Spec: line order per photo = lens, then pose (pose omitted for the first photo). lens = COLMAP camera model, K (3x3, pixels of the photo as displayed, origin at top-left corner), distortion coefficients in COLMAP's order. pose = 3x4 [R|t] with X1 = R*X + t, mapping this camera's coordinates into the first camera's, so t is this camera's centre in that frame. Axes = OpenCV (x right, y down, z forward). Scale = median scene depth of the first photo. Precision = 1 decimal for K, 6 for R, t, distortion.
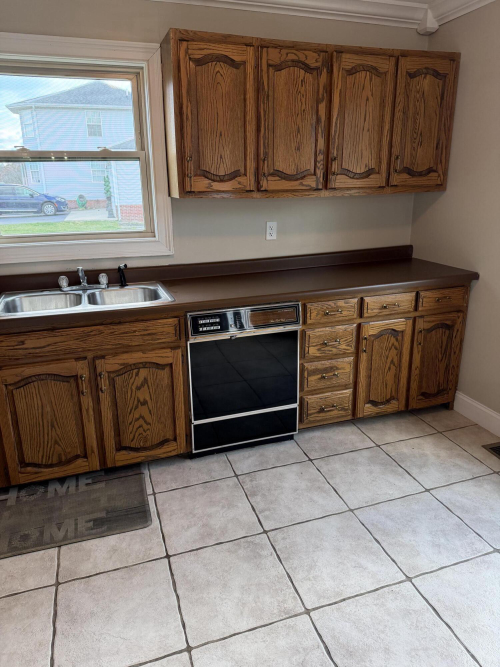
lens RADIAL K [[467.4, 0, 248.3], [0, 467.4, 329.1], [0, 0, 1]] dist [0.117695, -0.189133]
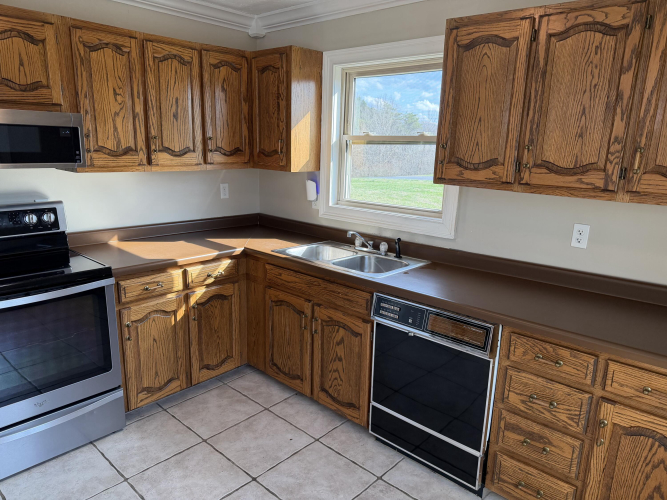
lens RADIAL K [[469.3, 0, 334.1], [0, 469.3, 252.7], [0, 0, 1]] dist [0.054085, -0.054529]
pose [[0.481112, 0.224814, -0.847343, 0.599119], [-0.294759, 0.951769, 0.085159, -0.157026], [0.825620, 0.208791, 0.524173, 0.334728]]
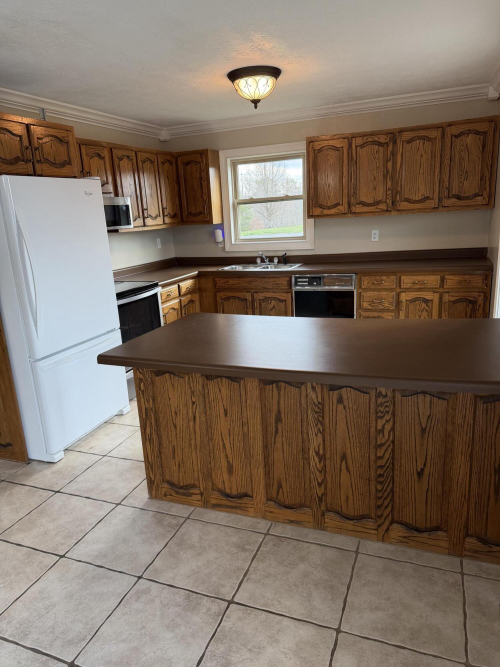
lens RADIAL K [[463.6, 0, 250.0], [0, 463.6, 333.5], [0, 0, 1]] dist [0.151394, -0.267759]
pose [[0.765074, 0.135200, -0.629589, 0.936015], [-0.146069, 0.988662, 0.034806, 0.157718], [0.627157, 0.065335, 0.776148, -0.615181]]
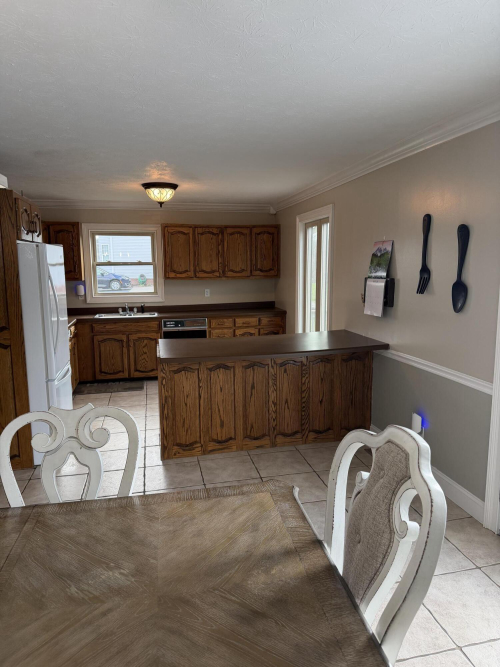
lens RADIAL K [[463.6, 0, 250.0], [0, 463.6, 333.5], [0, 0, 1]] dist [0.151394, -0.267759]
pose [[0.994241, 0.019974, -0.105290, 0.606840], [-0.035422, 0.988508, -0.146957, 0.387893], [0.101145, 0.149840, 0.983523, -1.474353]]
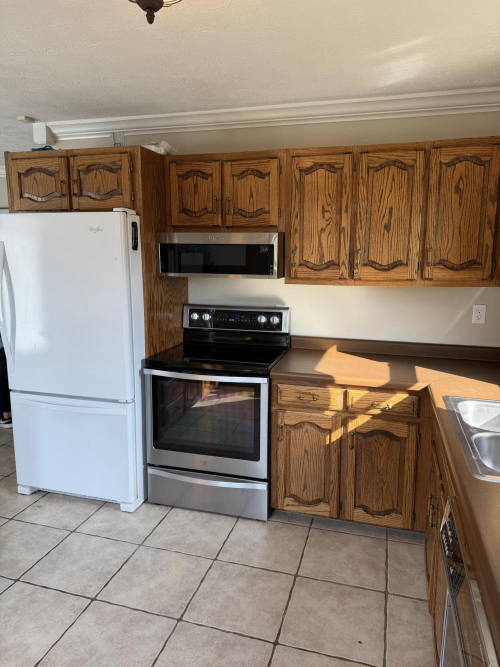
lens RADIAL K [[463.6, 0, 250.0], [0, 463.6, 333.5], [0, 0, 1]] dist [0.151394, -0.267759]
pose [[-0.568039, 0.152826, -0.808688, 0.430163], [-0.245320, 0.906497, 0.343629, -0.327844], [0.785589, 0.393582, -0.477434, 0.890384]]
